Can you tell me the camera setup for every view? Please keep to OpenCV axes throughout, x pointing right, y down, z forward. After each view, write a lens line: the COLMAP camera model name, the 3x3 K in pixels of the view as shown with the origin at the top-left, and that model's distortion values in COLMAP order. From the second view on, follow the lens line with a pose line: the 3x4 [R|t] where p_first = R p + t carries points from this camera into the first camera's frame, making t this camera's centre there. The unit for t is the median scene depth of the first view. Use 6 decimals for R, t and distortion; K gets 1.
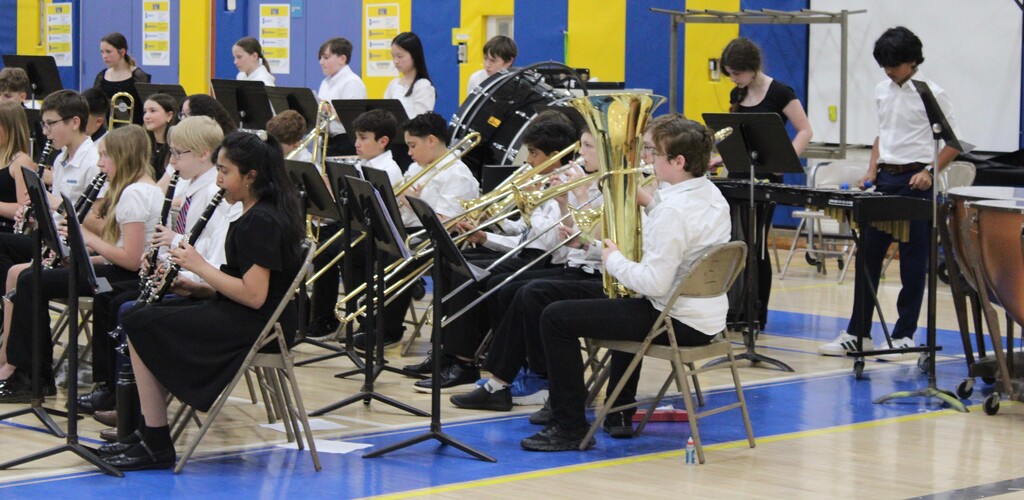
lens RADIAL K [[2627.6, 0, 513.0], [0, 2627.6, 245.0], [0, 0, 1]] dist [0.145144, 0.000000]
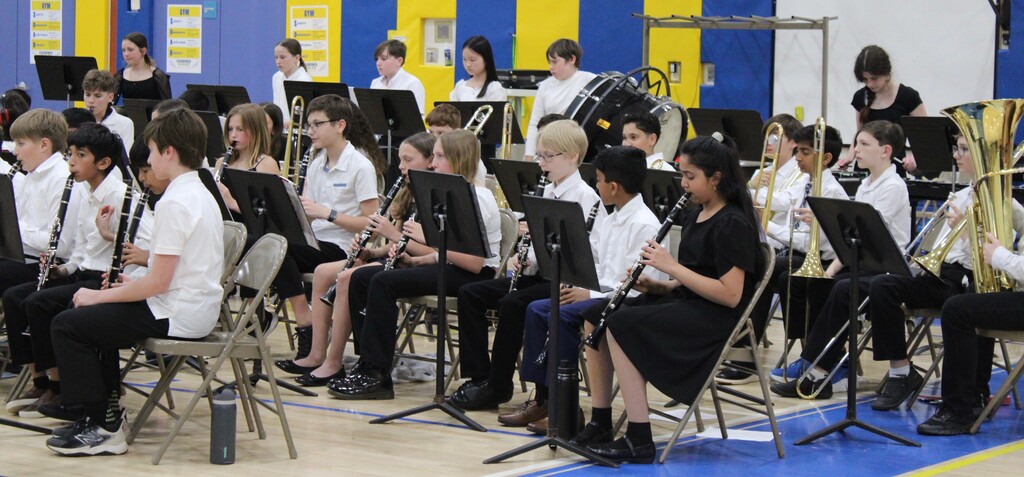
lens RADIAL K [[2552.1, 0, 511.6], [0, 2552.1, 242.7], [0, 0, 1]] dist [0.152263, 0.000000]
pose [[0.981781, -0.009677, 0.189771, -0.220014], [0.009055, 0.999950, 0.004146, -0.003545], [-0.189802, -0.002352, 0.981820, 0.006492]]
